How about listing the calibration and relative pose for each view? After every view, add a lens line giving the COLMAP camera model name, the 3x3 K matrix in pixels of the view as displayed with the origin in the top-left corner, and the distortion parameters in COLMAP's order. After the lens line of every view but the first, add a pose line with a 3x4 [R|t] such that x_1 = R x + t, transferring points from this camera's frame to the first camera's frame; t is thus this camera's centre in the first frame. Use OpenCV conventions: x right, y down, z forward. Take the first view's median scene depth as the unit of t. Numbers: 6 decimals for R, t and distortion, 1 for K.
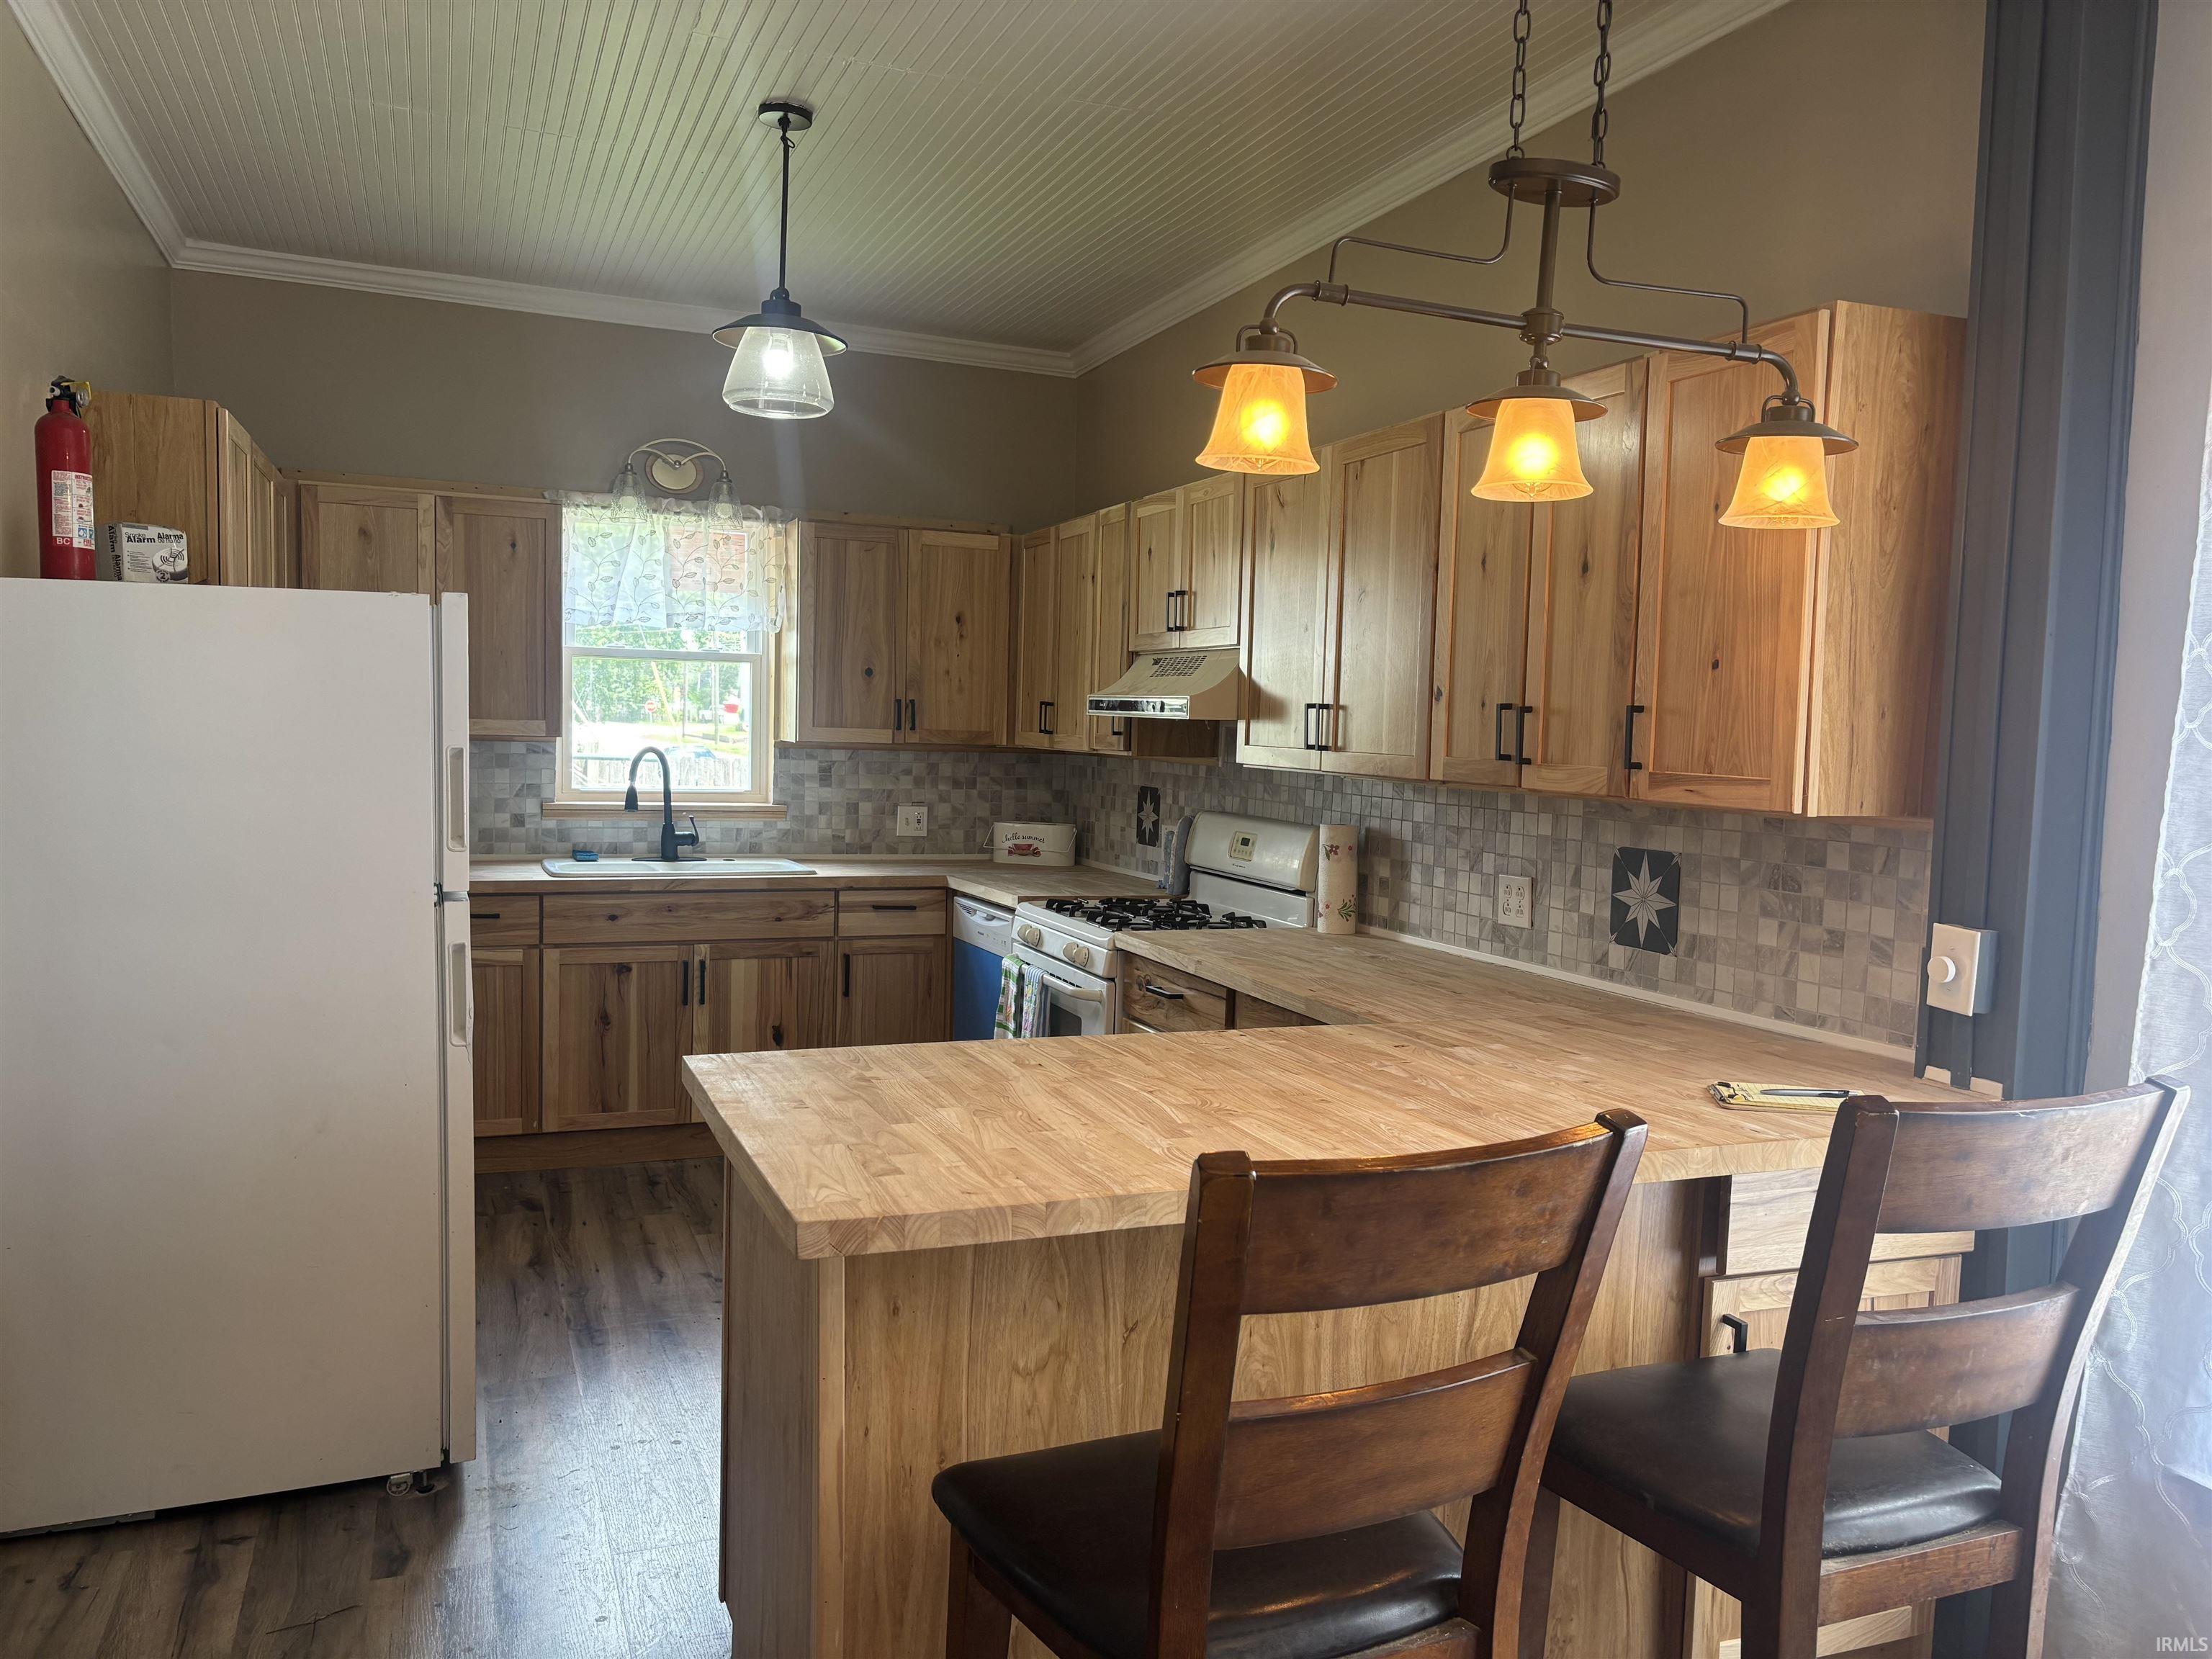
lens RADIAL K [[1636.8, 0, 1118.2], [0, 1636.8, 845.6], [0, 0, 1]] dist [0.092641, -0.178840]
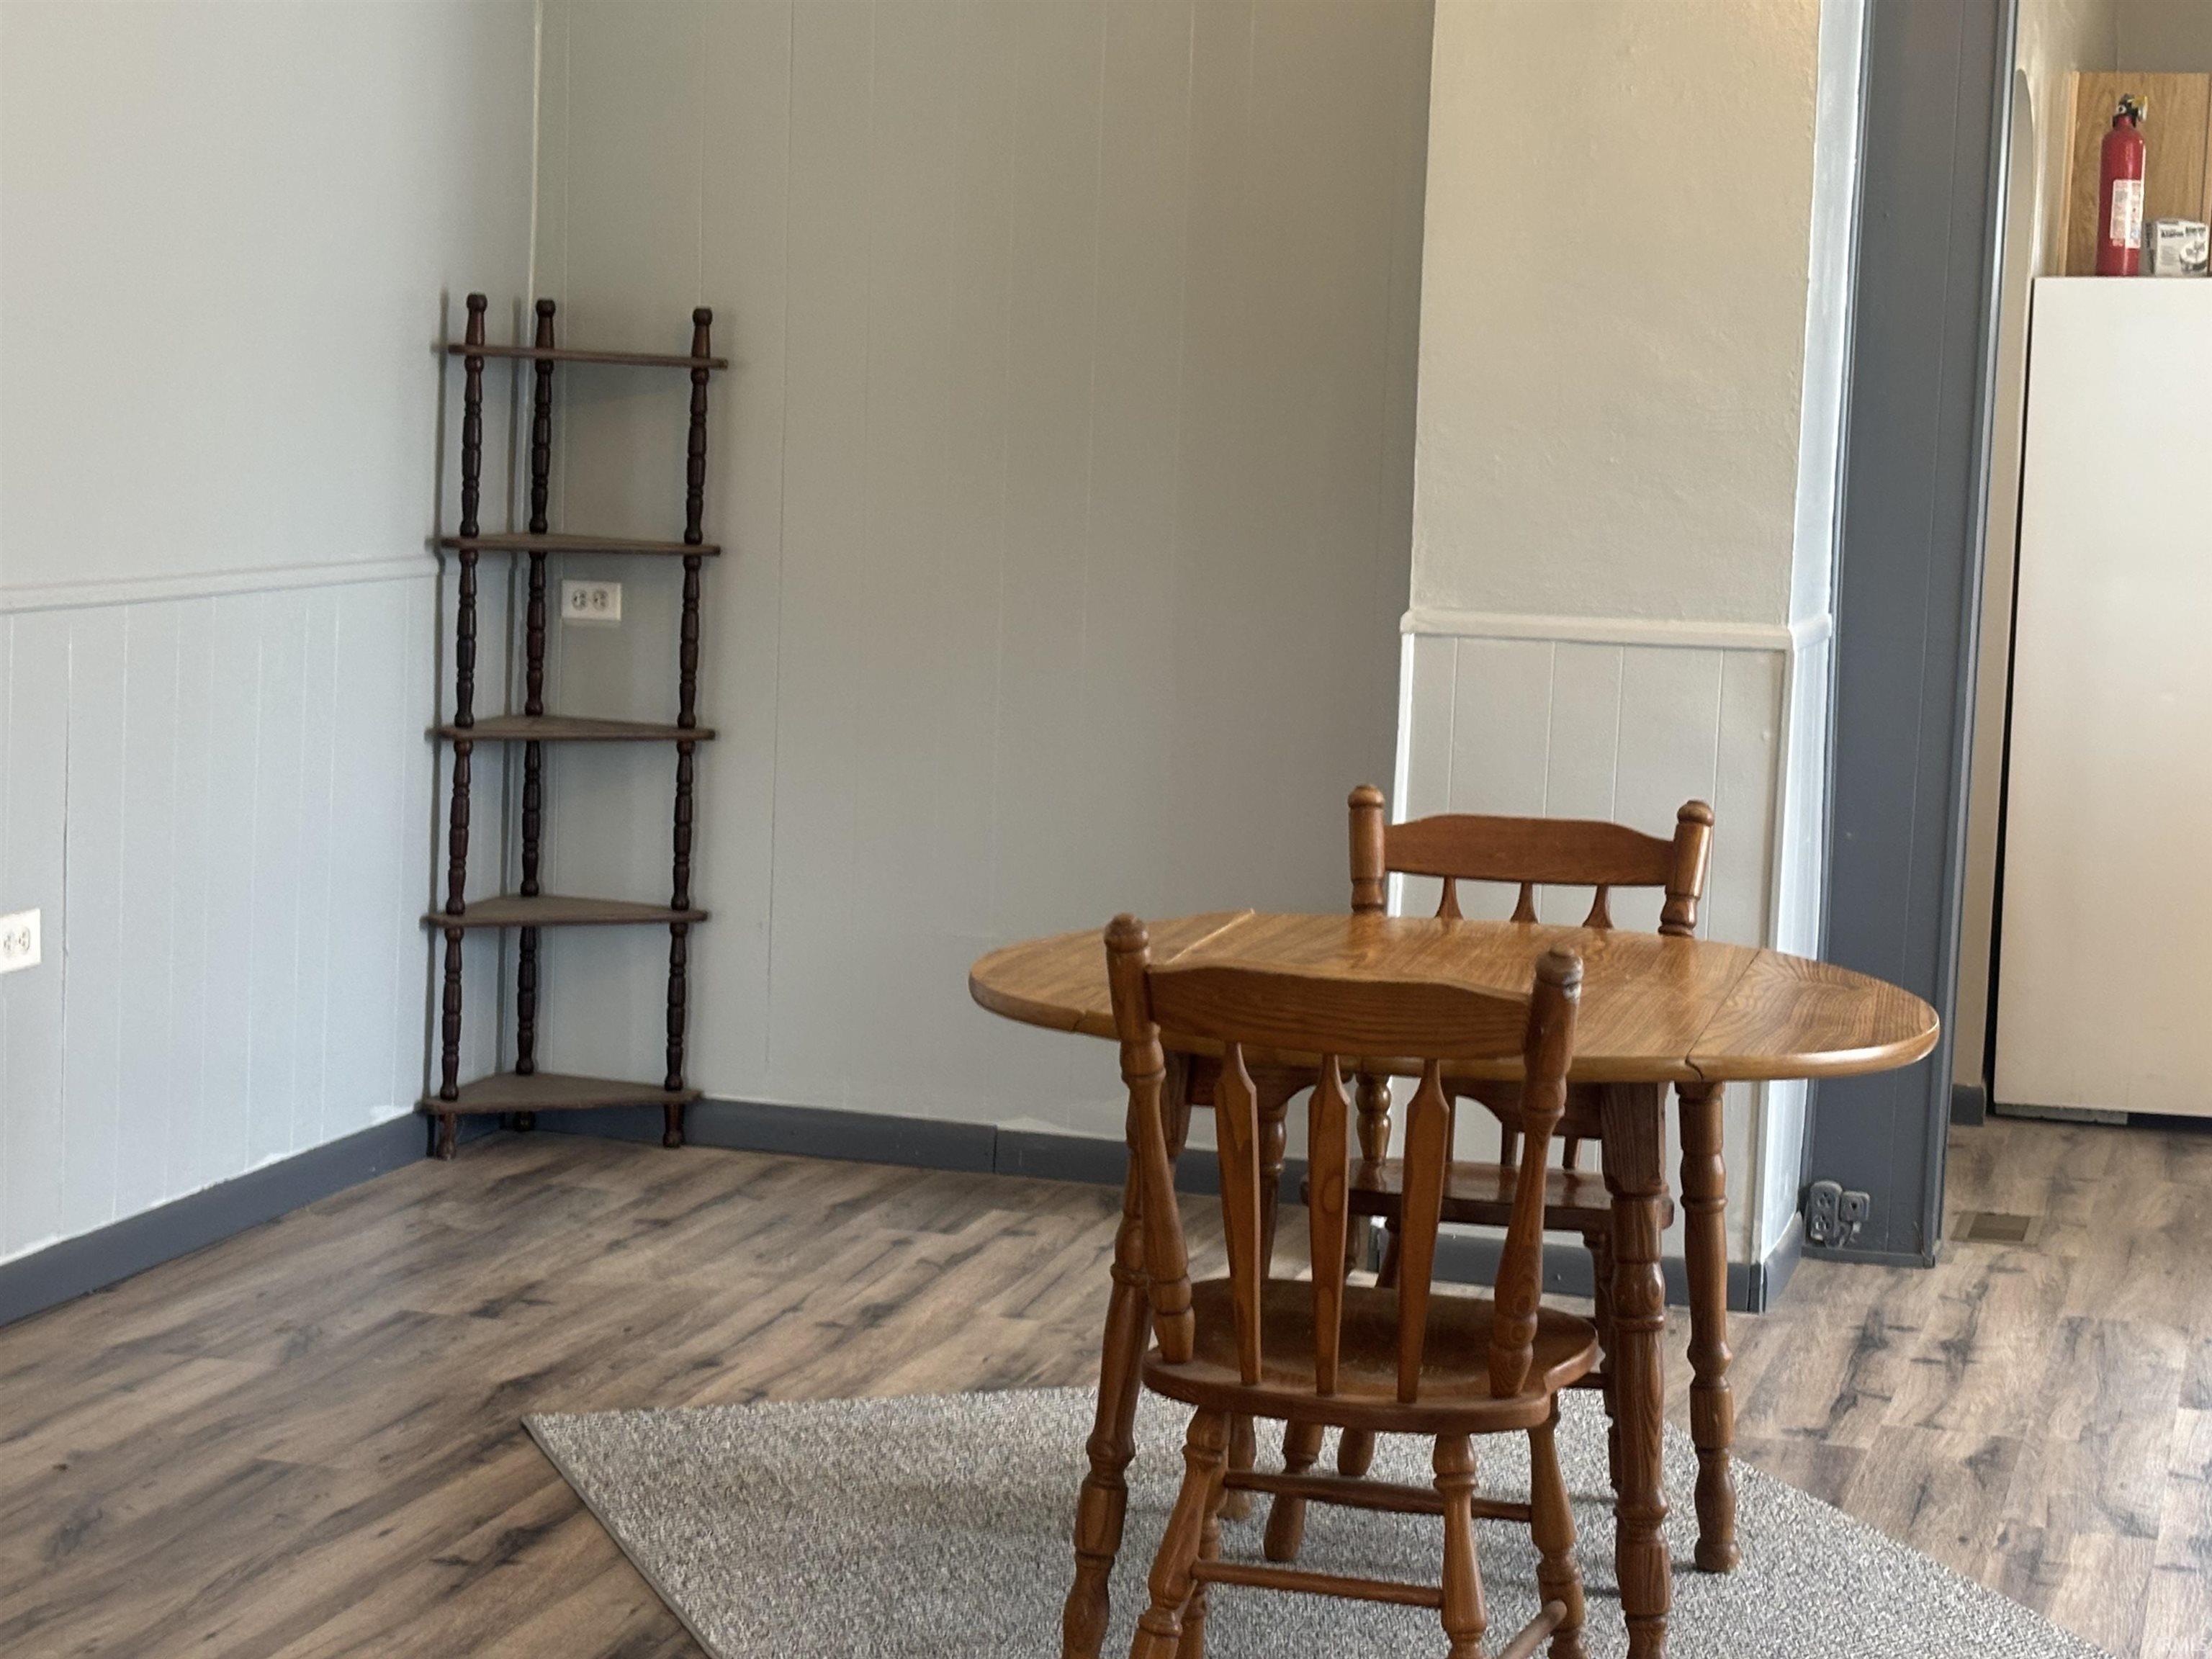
lens RADIAL K [[4127.8, 0, 1105.1], [0, 4127.8, 843.4], [0, 0, 1]] dist [0.325699, -1.431222]
pose [[0.798322, 0.069164, -0.598246, 0.300339], [-0.057742, 0.997597, 0.038280, 0.084722], [0.599457, 0.003984, 0.800397, -0.928611]]
